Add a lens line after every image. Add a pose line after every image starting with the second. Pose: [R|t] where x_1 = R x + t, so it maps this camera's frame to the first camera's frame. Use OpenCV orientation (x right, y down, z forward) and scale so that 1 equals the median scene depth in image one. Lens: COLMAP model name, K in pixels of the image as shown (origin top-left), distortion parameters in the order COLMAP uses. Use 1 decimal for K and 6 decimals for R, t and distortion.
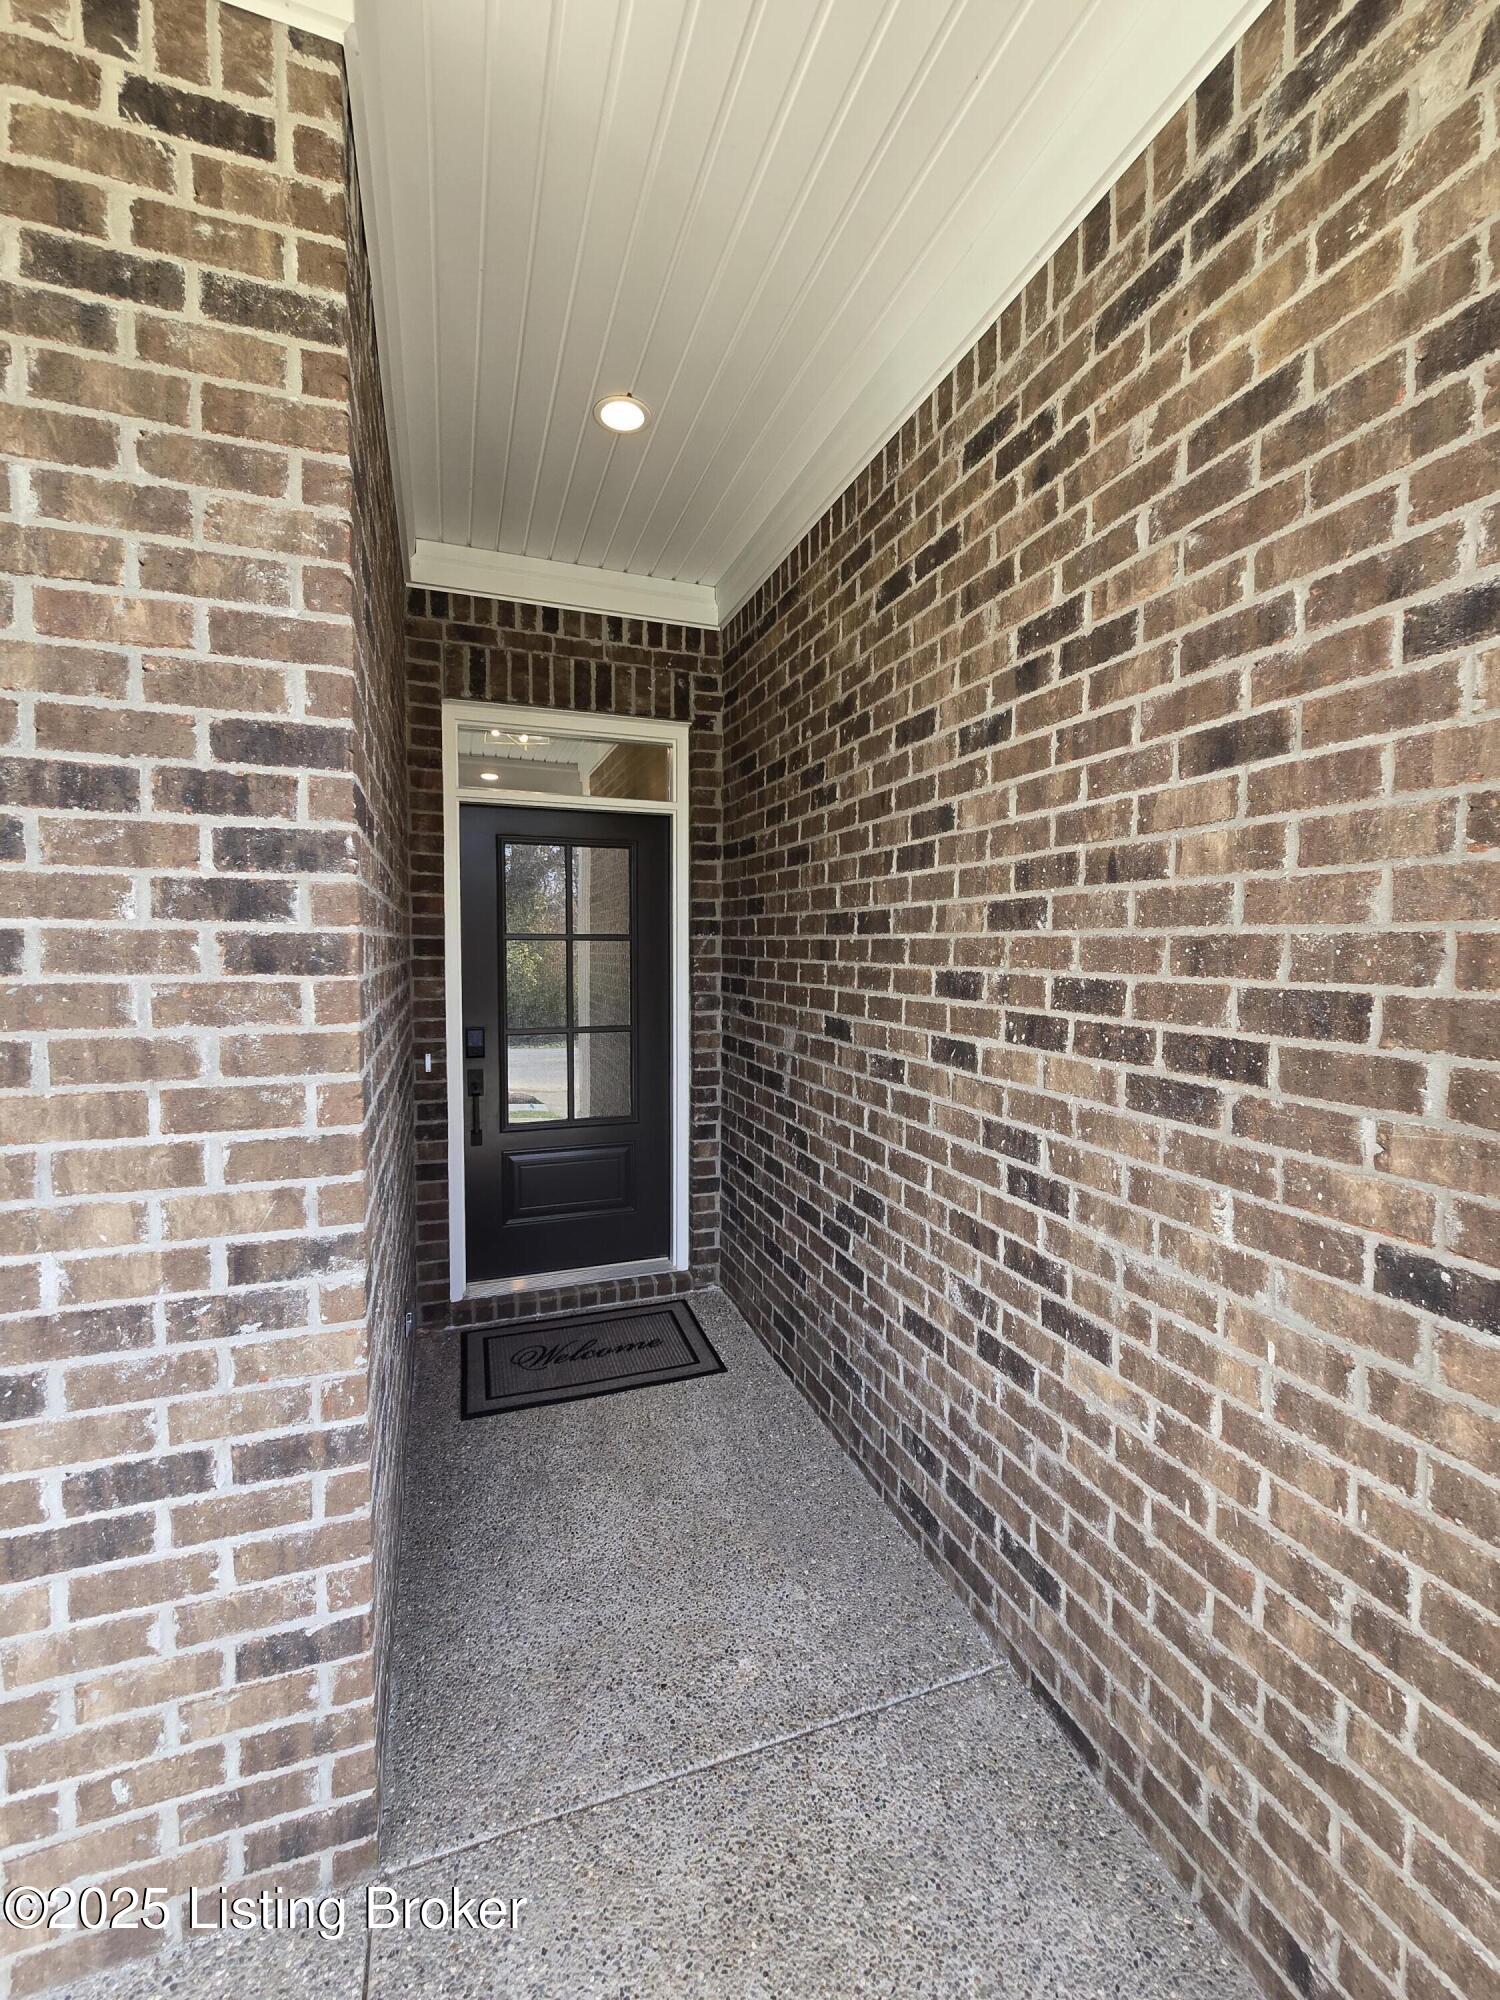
lens RADIAL K [[820.9, 0, 744.8], [0, 820.9, 990.6], [0, 0, 1]] dist [-0.001911, 0.000200]
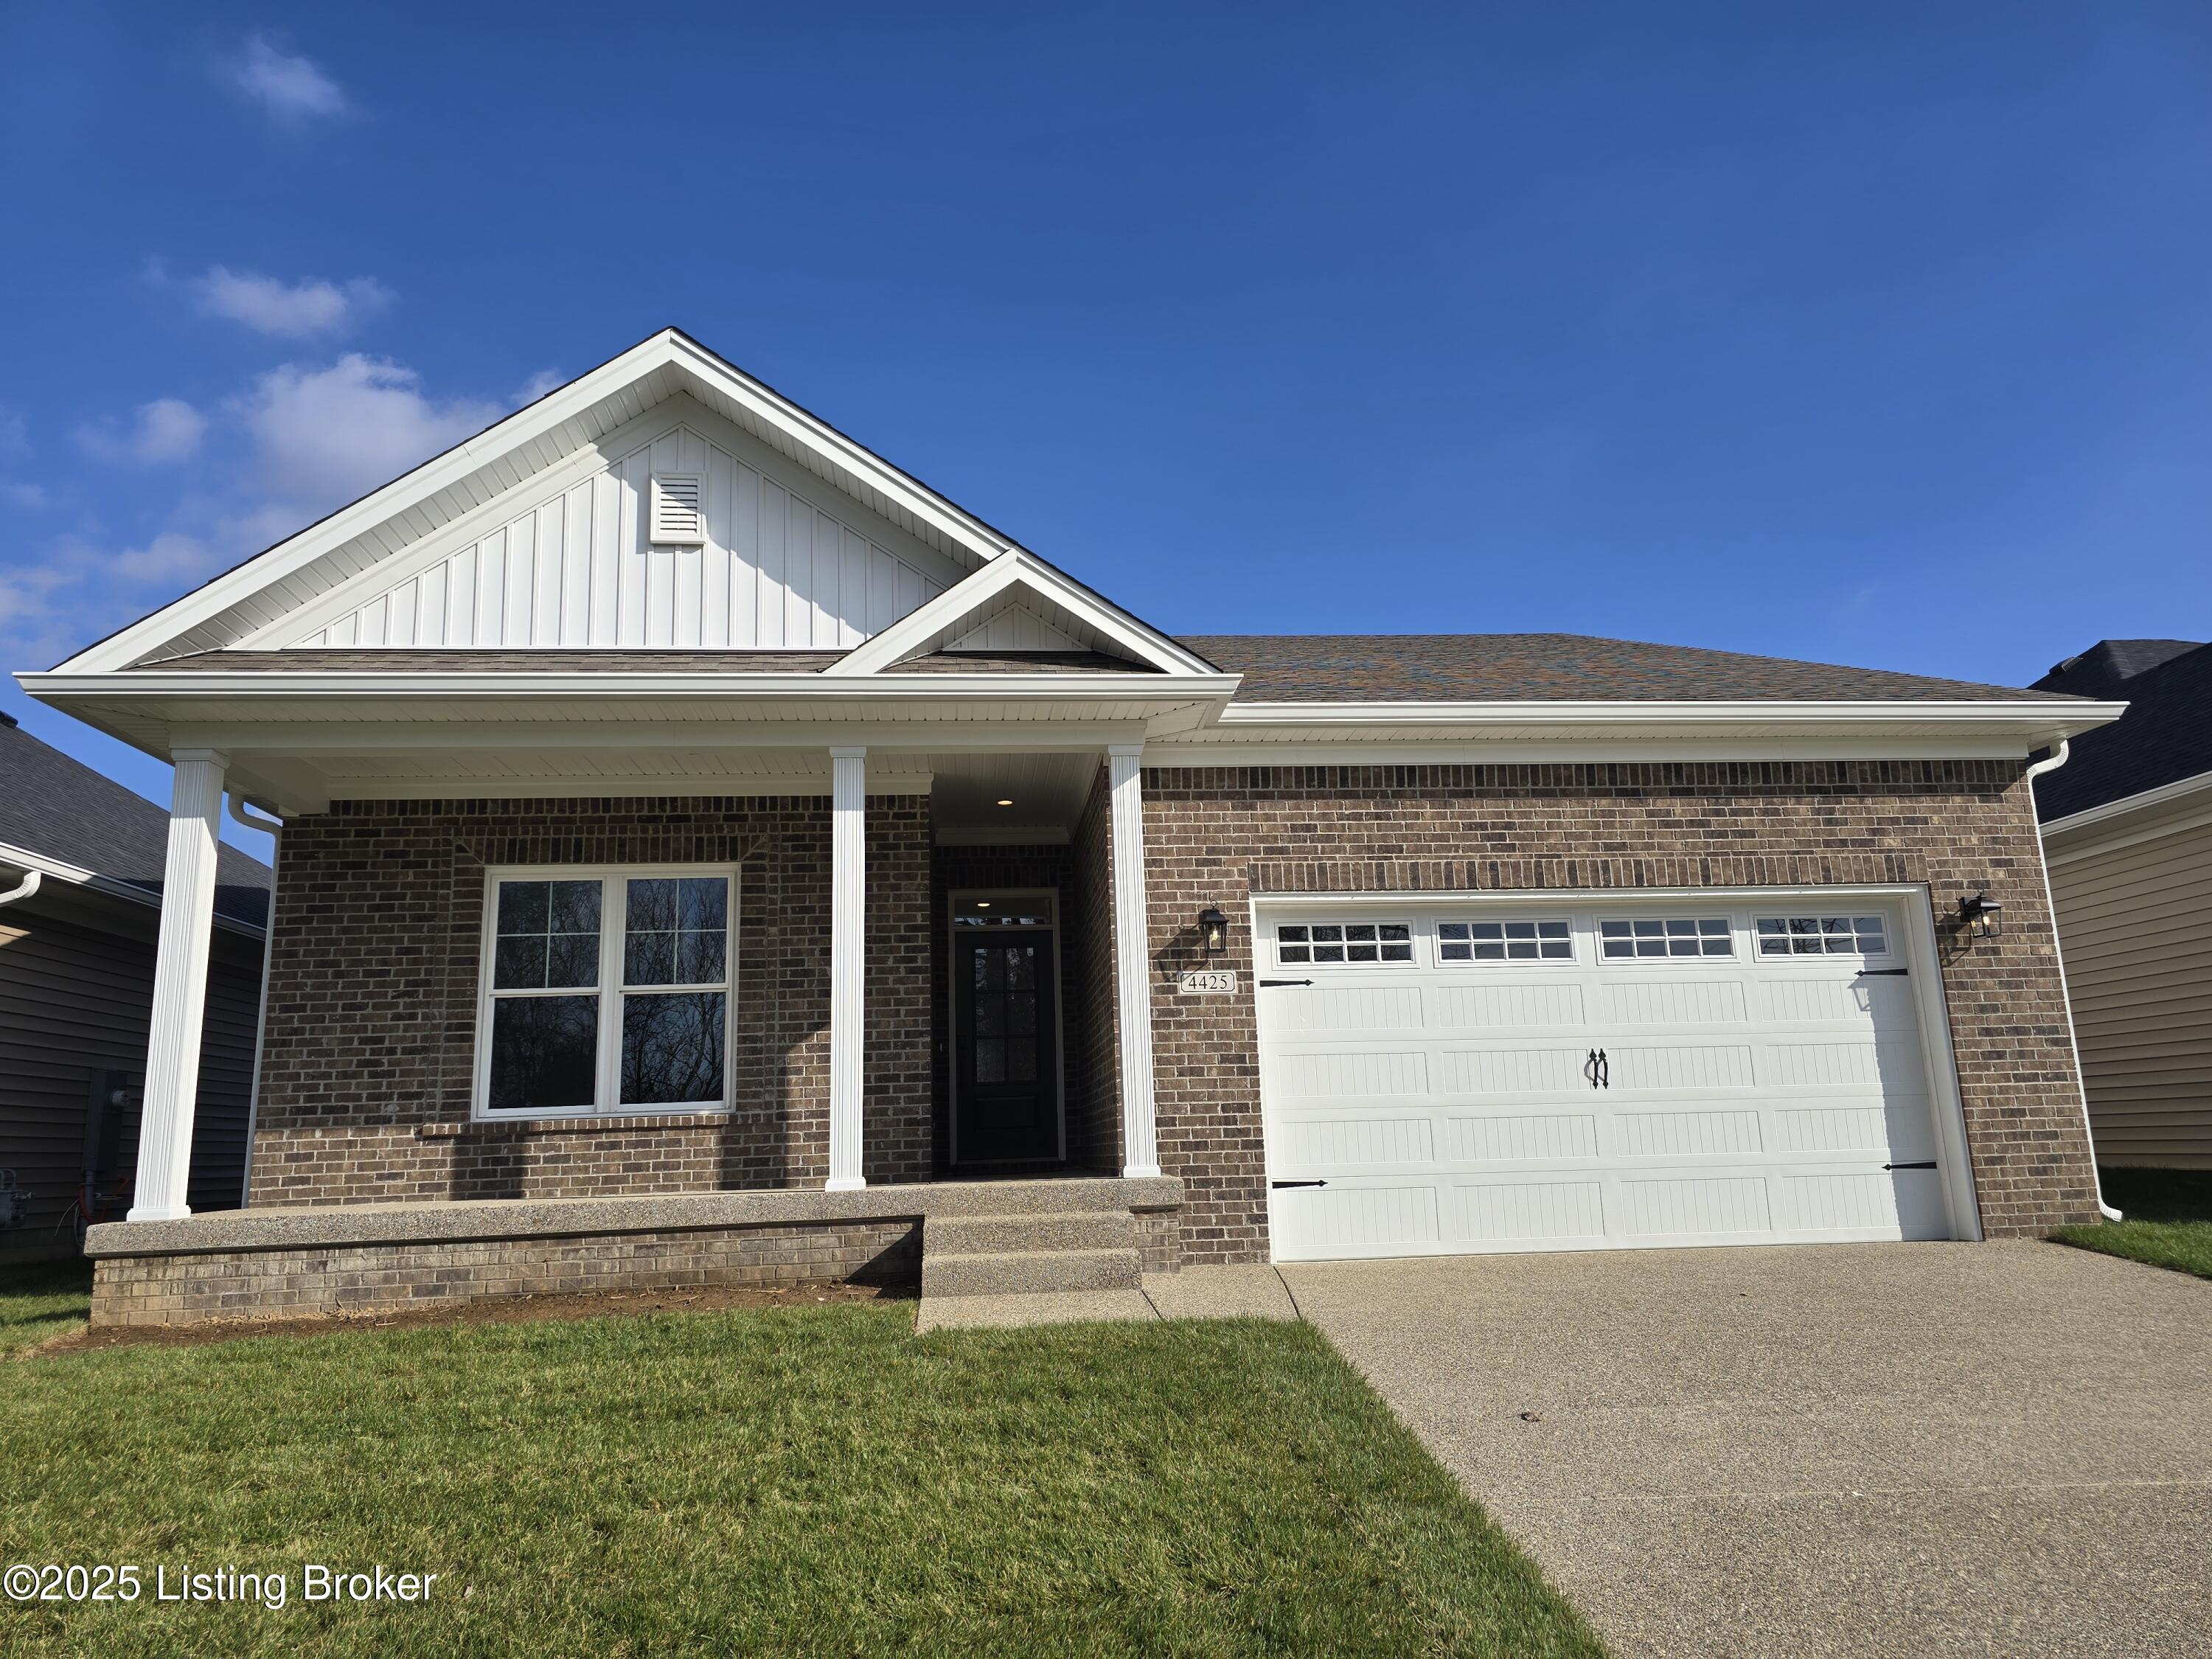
lens RADIAL K [[1554.2, 0, 1105.0], [0, 1554.2, 825.5], [0, 0, 1]] dist [0.104771, -0.158814]
pose [[0.966429, -0.087286, -0.241651, 2.830521], [0.022047, 0.965229, -0.260476, 1.556740], [0.255985, 0.246404, 0.934750, -7.561343]]
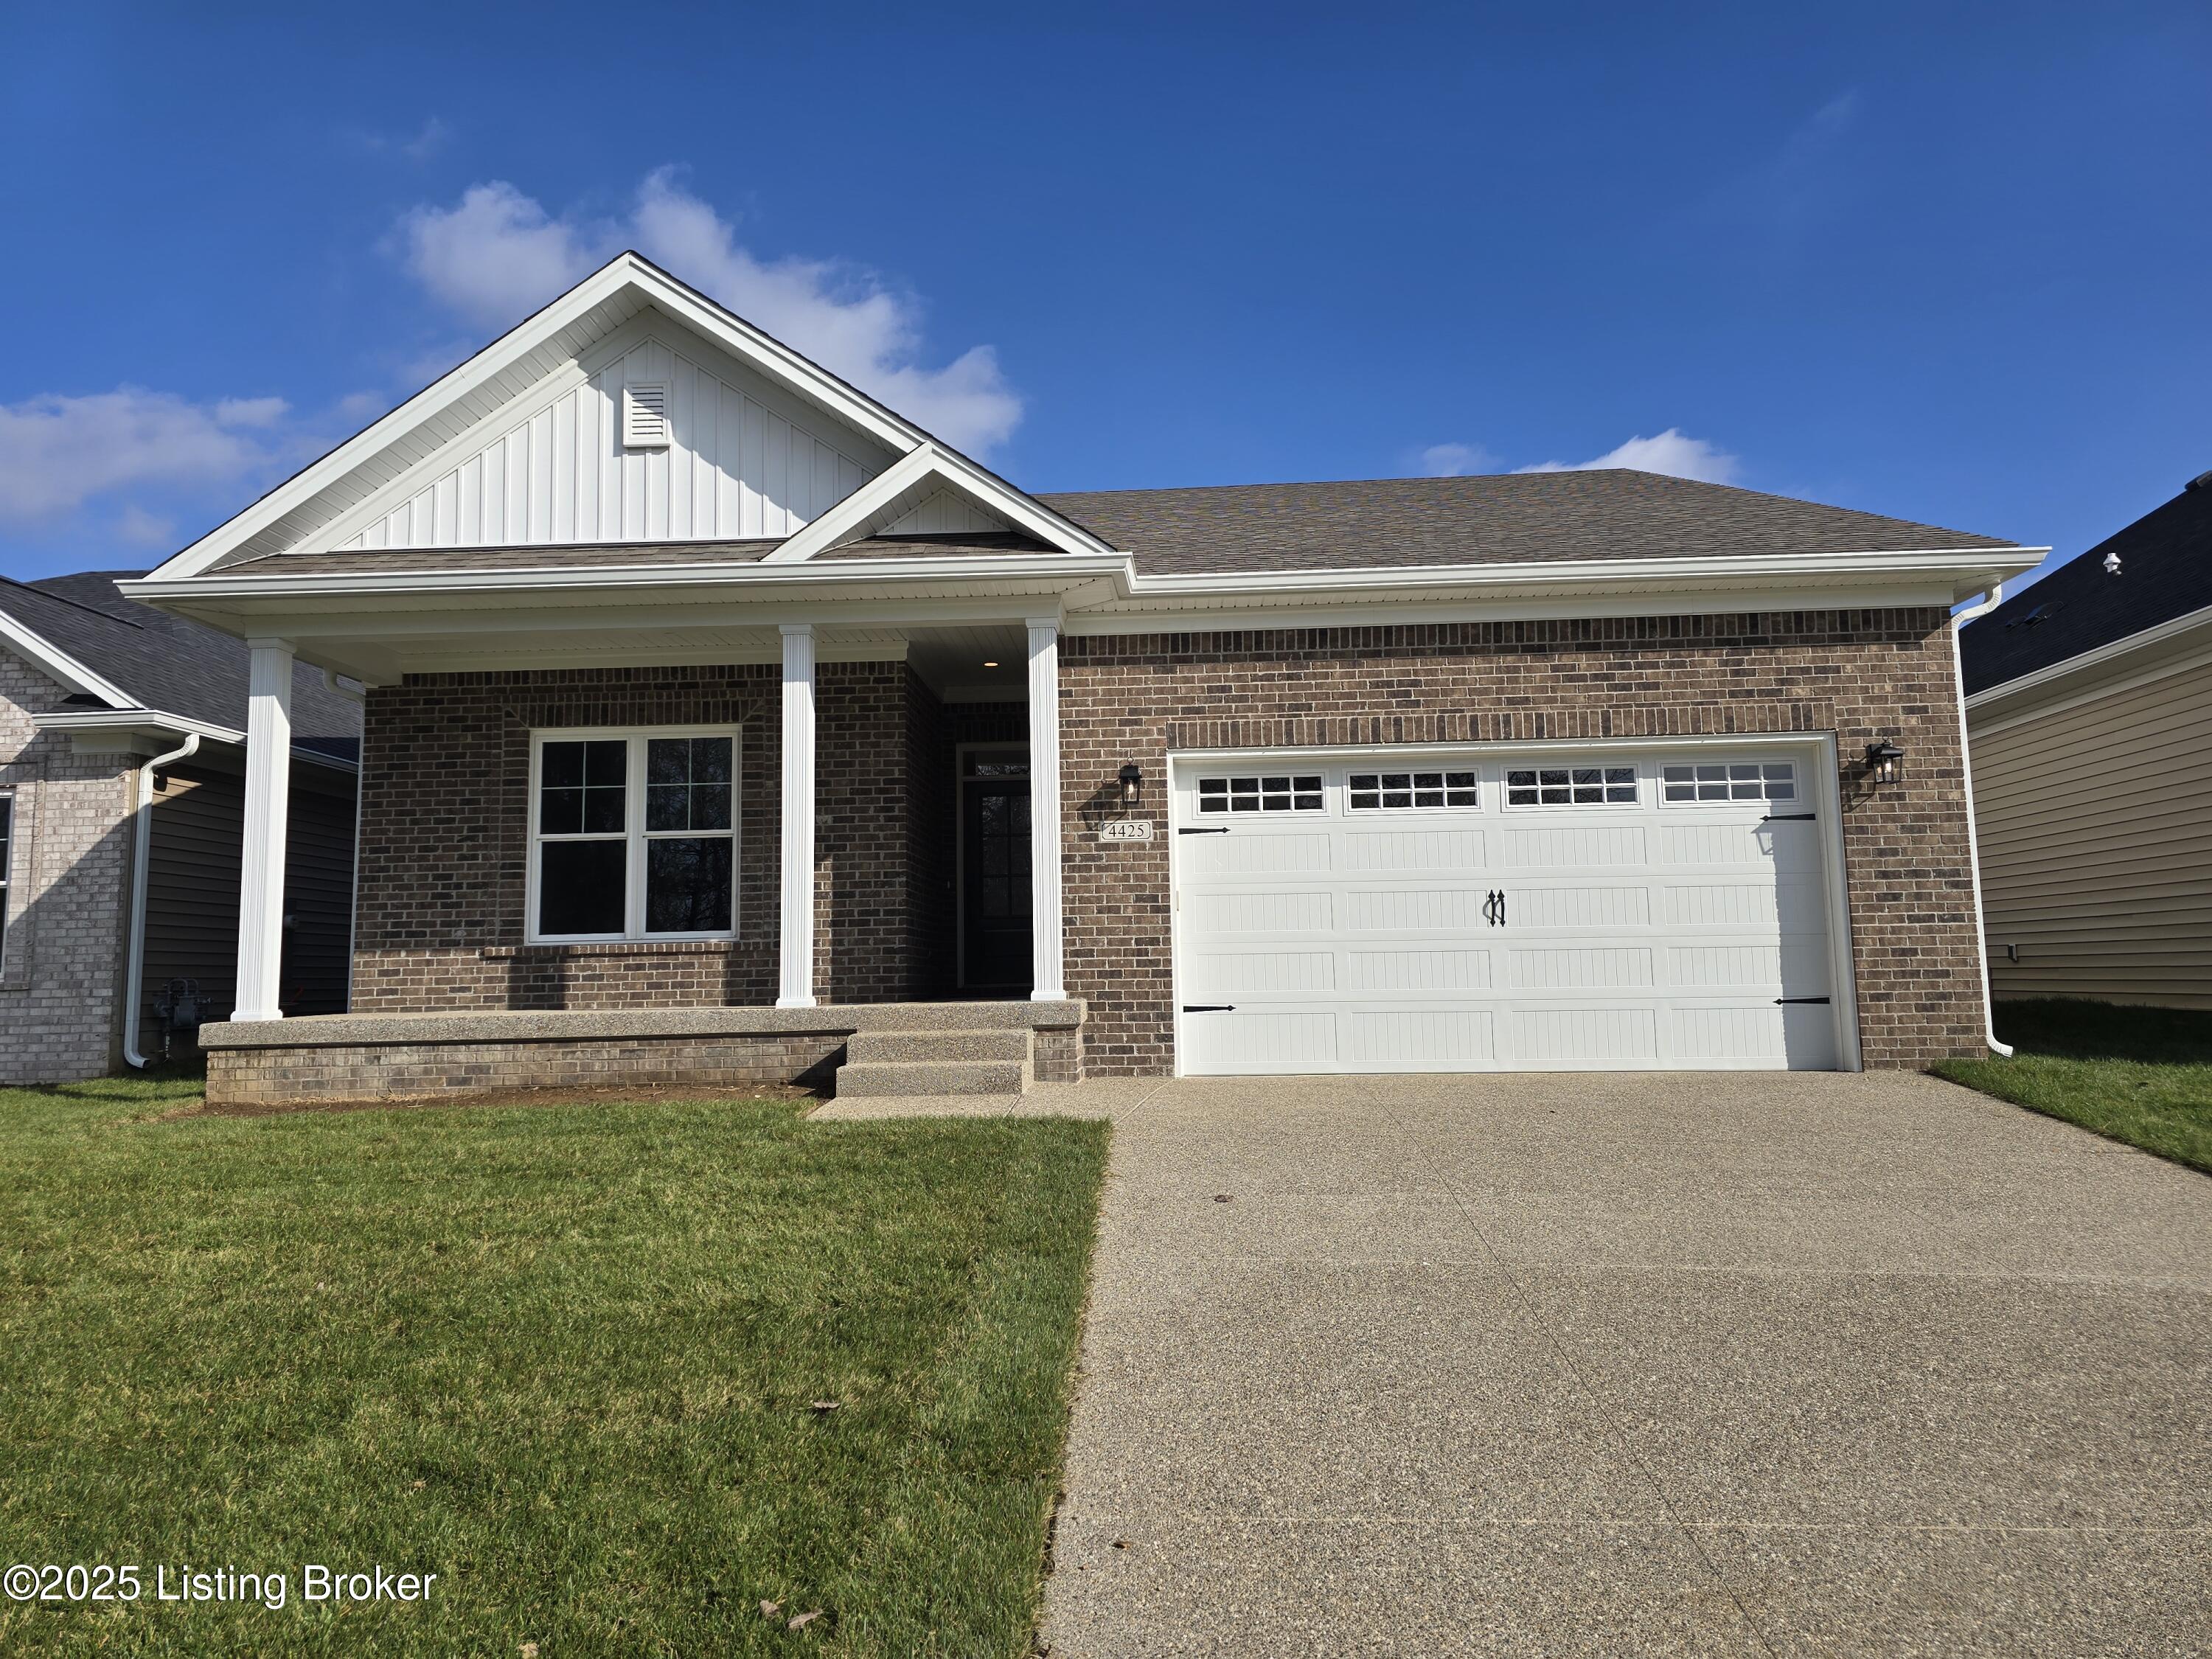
lens RADIAL K [[1560.4, 0, 1101.0], [0, 1560.4, 818.5], [0, 0, 1]] dist [0.160995, -0.362164]
pose [[0.916933, -0.063054, -0.394028, 4.837286], [-0.000364, 0.987304, -0.158842, 1.616818], [0.399041, 0.145791, 0.905269, -7.925066]]
